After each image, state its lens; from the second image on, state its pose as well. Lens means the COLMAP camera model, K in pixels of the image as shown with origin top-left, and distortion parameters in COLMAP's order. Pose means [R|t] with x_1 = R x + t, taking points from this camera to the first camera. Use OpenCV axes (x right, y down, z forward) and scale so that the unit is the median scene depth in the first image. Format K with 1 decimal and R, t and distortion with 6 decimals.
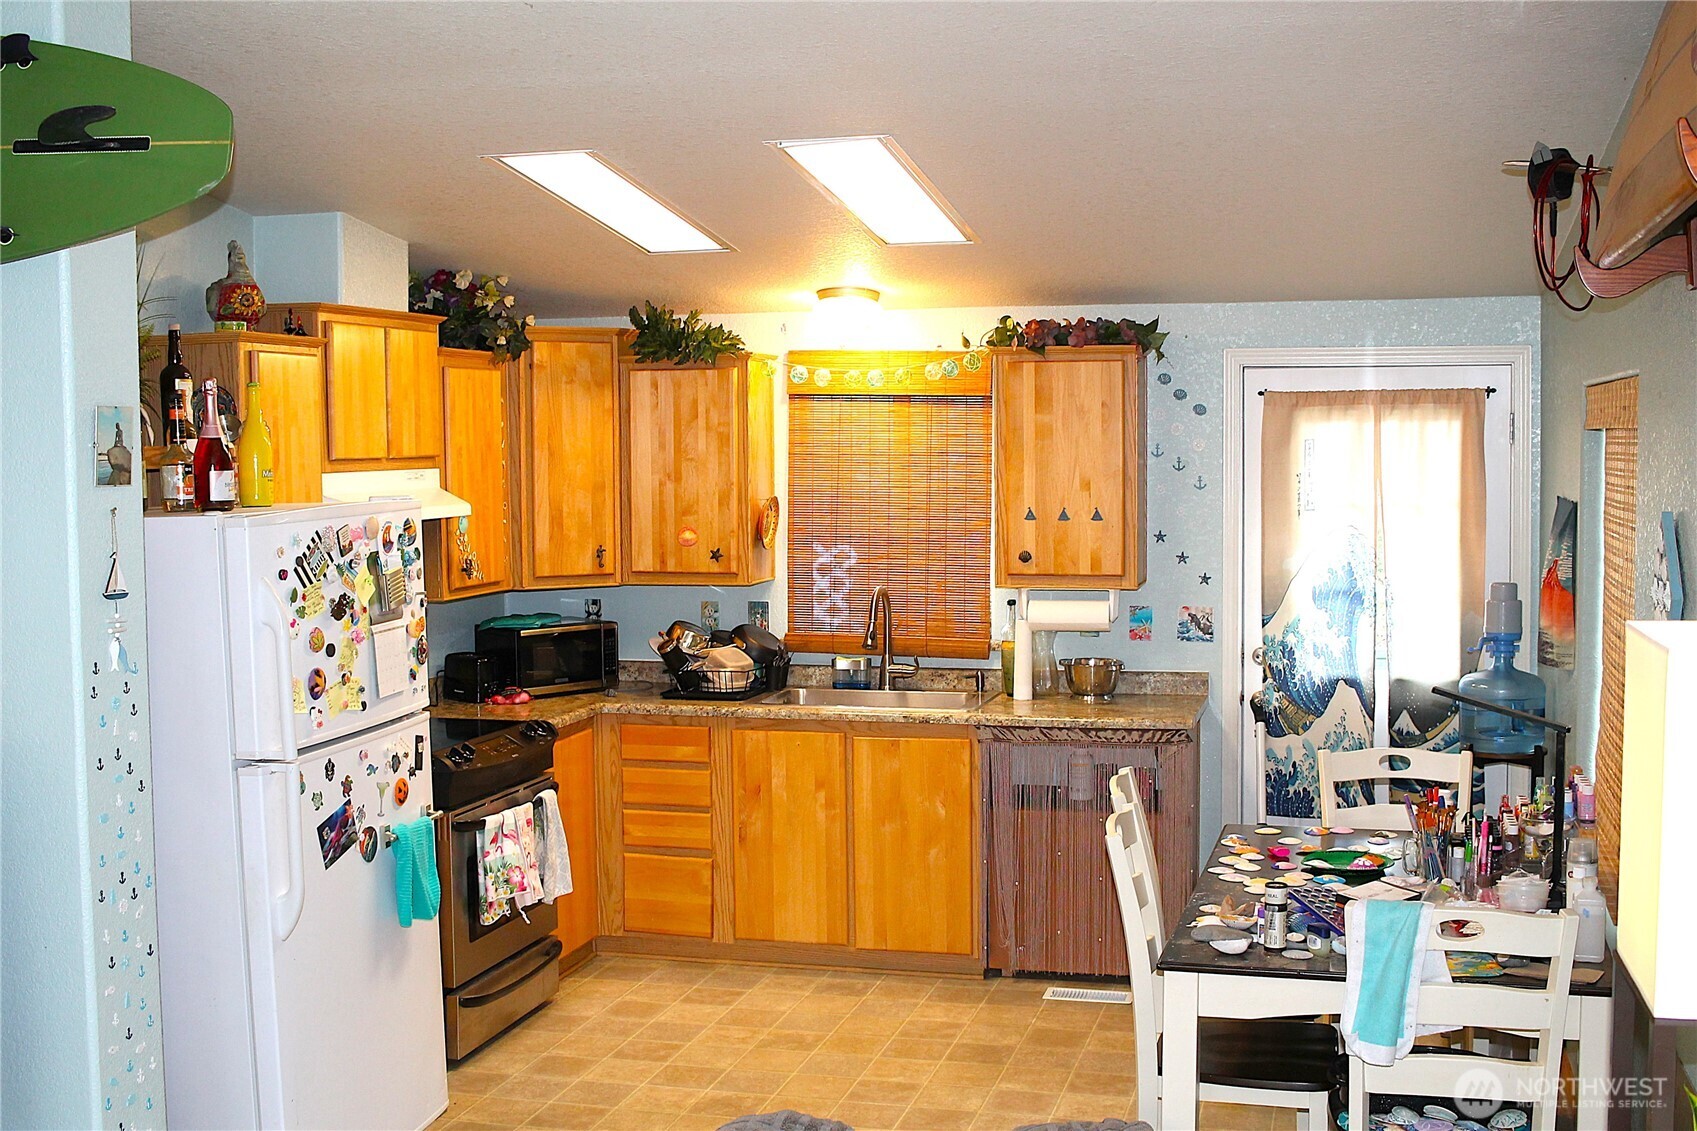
lens RADIAL K [[1977.3, 0, 848.5], [0, 1977.3, 565.5], [0, 0, 1]] dist [-0.110749, 0.008048]
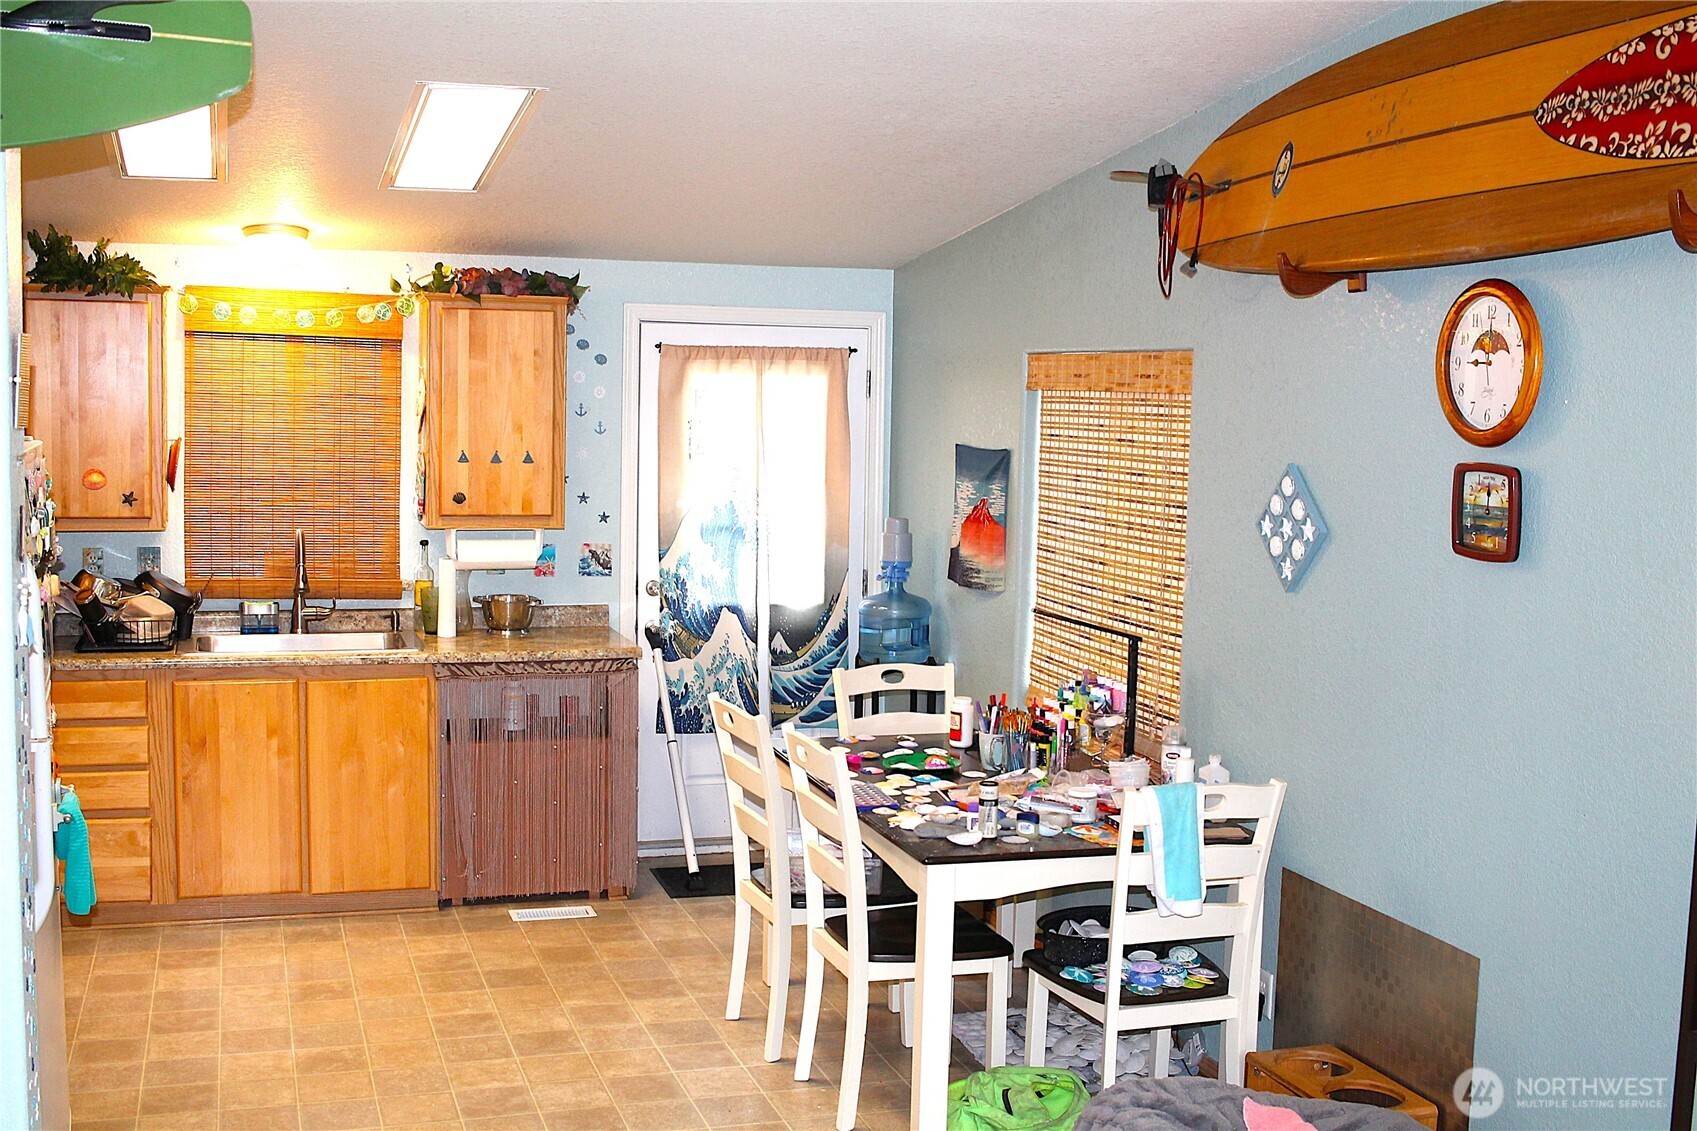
lens RADIAL K [[1893.2, 0, 848.5], [0, 1893.2, 565.5], [0, 0, 1]] dist [-0.127523, 0.126091]
pose [[0.842068, -0.025364, 0.538774, -0.270371], [0.006296, 0.999288, 0.037203, -0.004637], [-0.539334, -0.027935, 0.841628, 0.064314]]
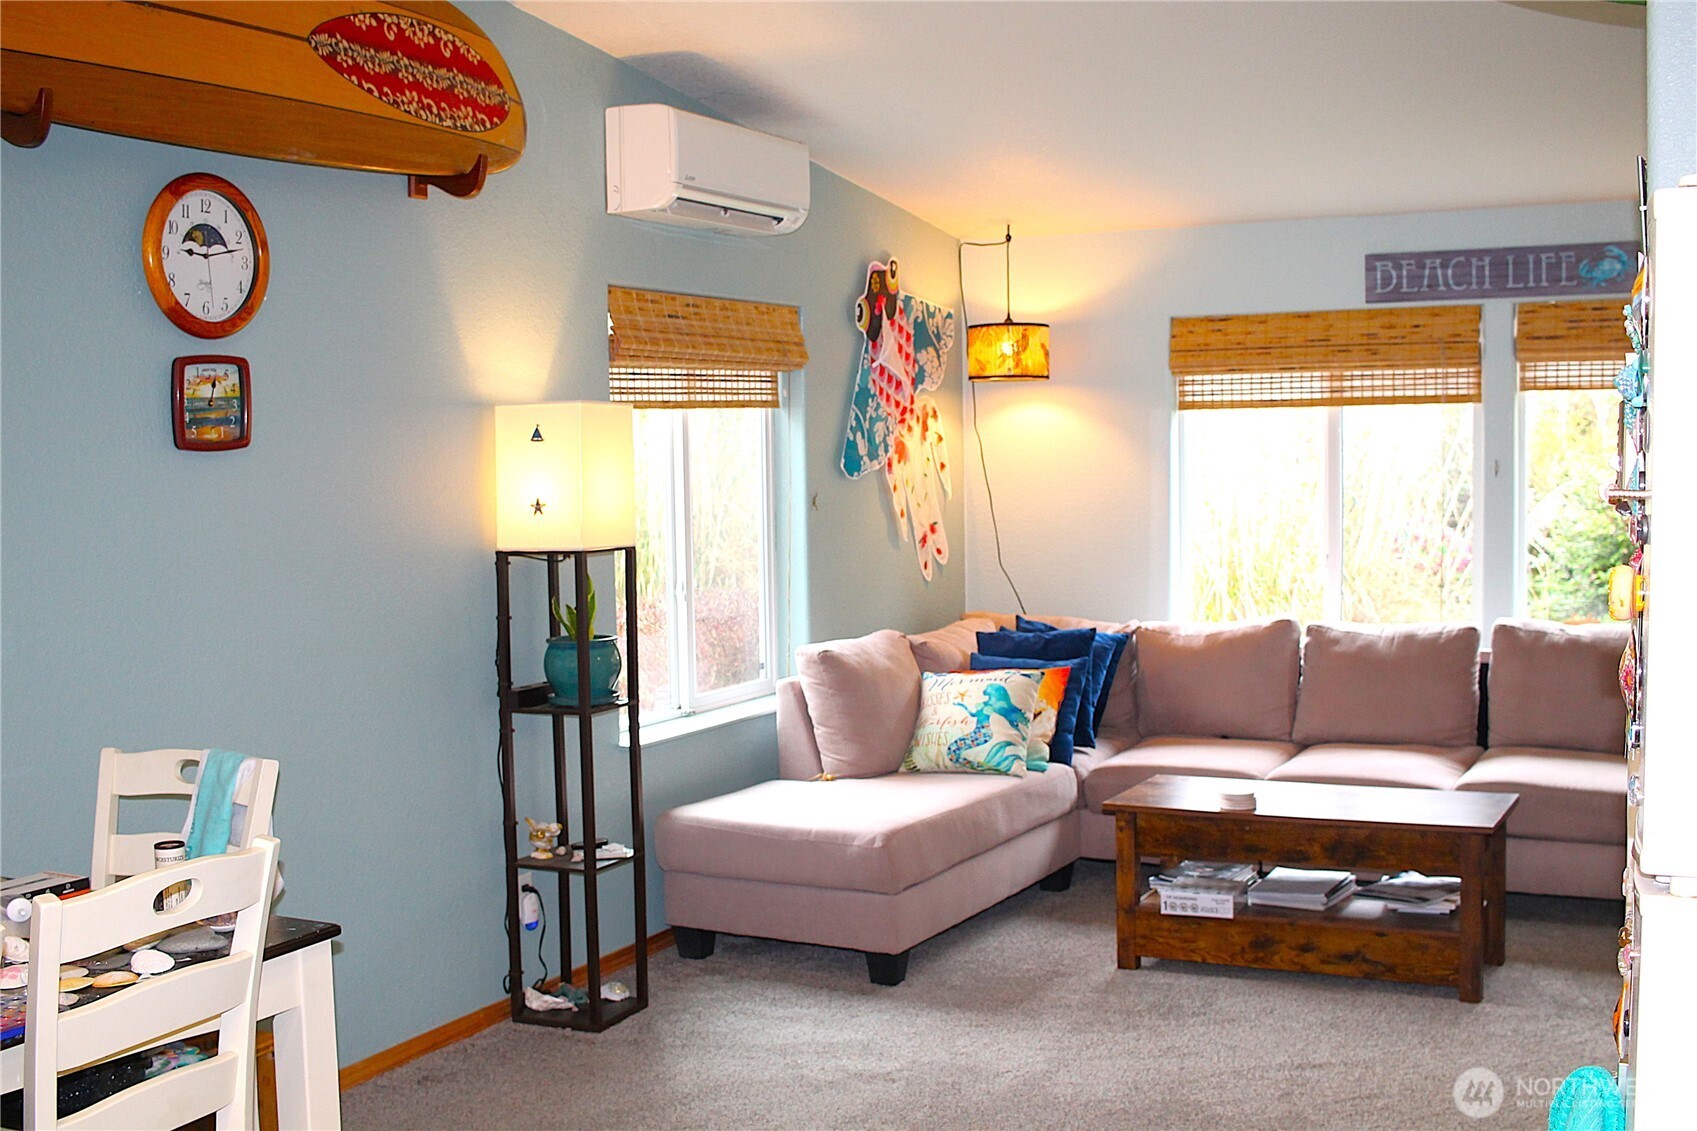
lens RADIAL K [[1893.2, 0, 848.5], [0, 1893.2, 565.5], [0, 0, 1]] dist [-0.127523, 0.126091]
pose [[-0.975897, 0.010586, 0.217975, -0.116756], [0.038305, 0.991625, 0.123340, -0.012461], [-0.214844, 0.128717, -0.968129, 0.961360]]
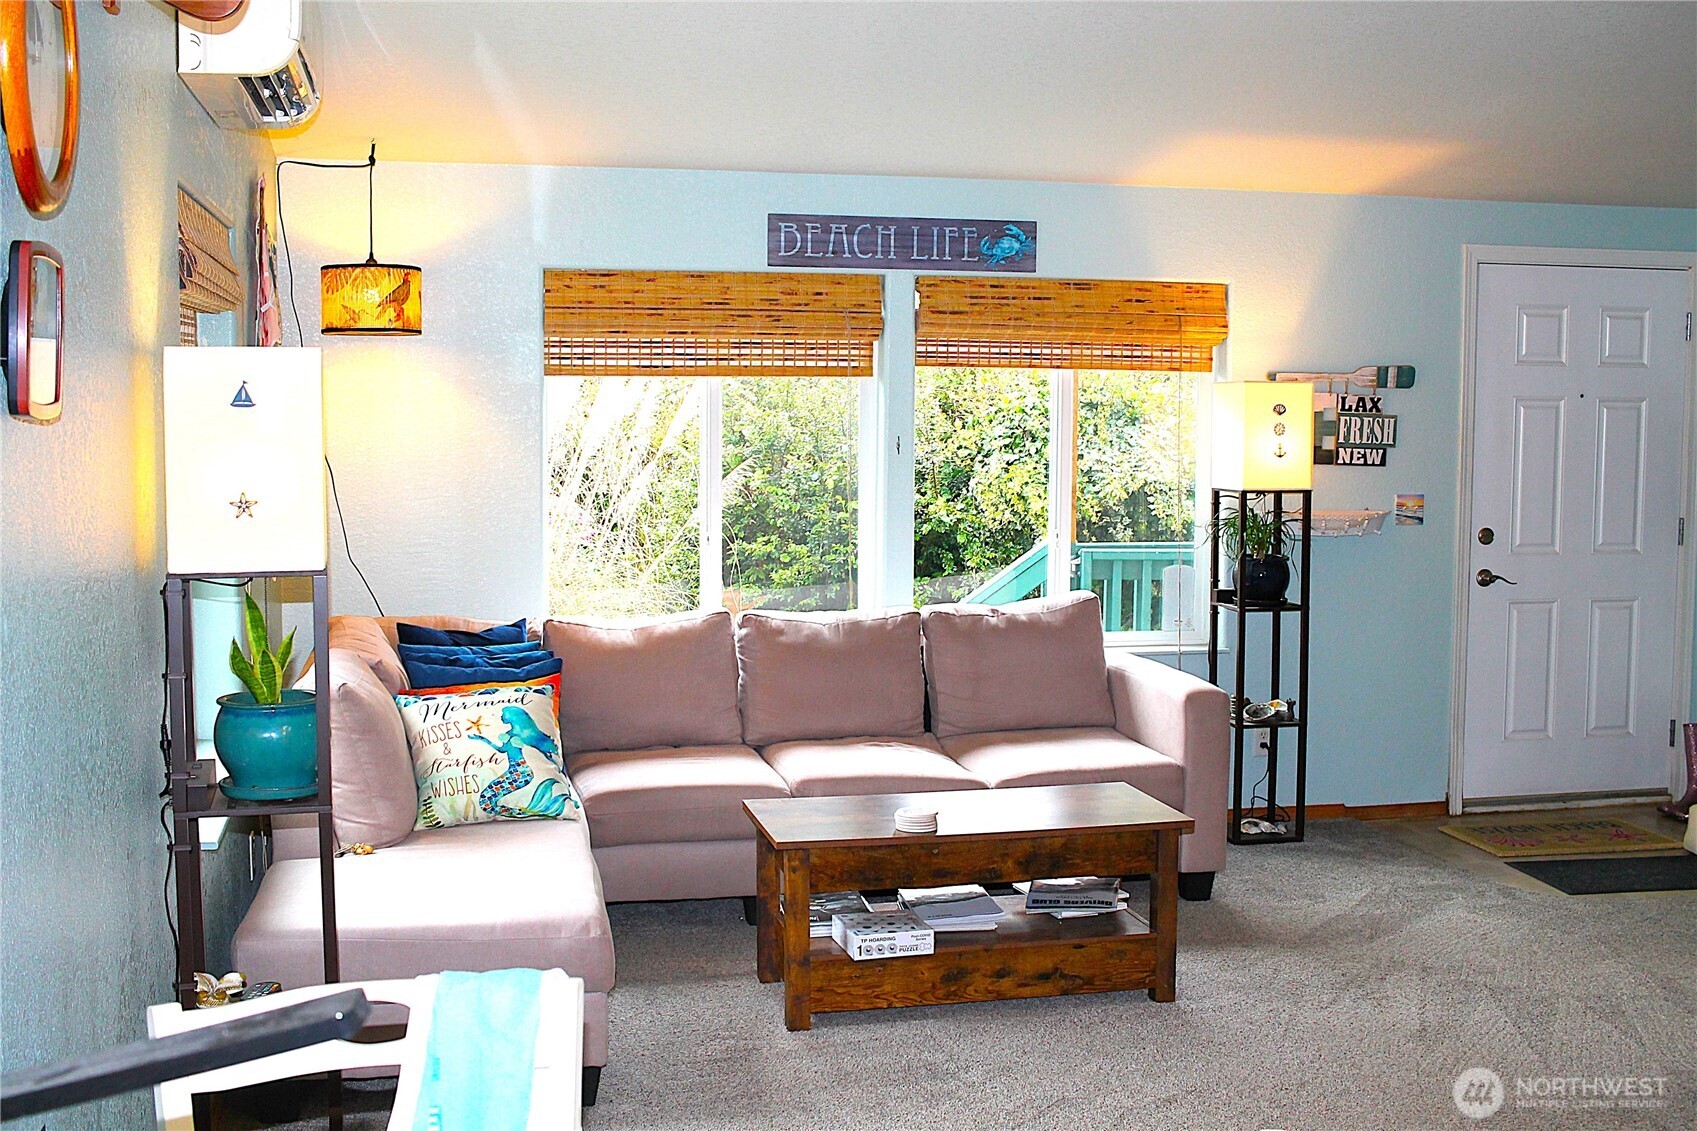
lens RADIAL K [[1893.2, 0, 848.5], [0, 1893.2, 565.5], [0, 0, 1]] dist [-0.127523, 0.126091]
pose [[-0.890075, 0.041228, -0.453946, 0.211260], [-0.028988, 0.988765, 0.146639, -0.009113], [0.454891, 0.143679, -0.878880, 0.784953]]
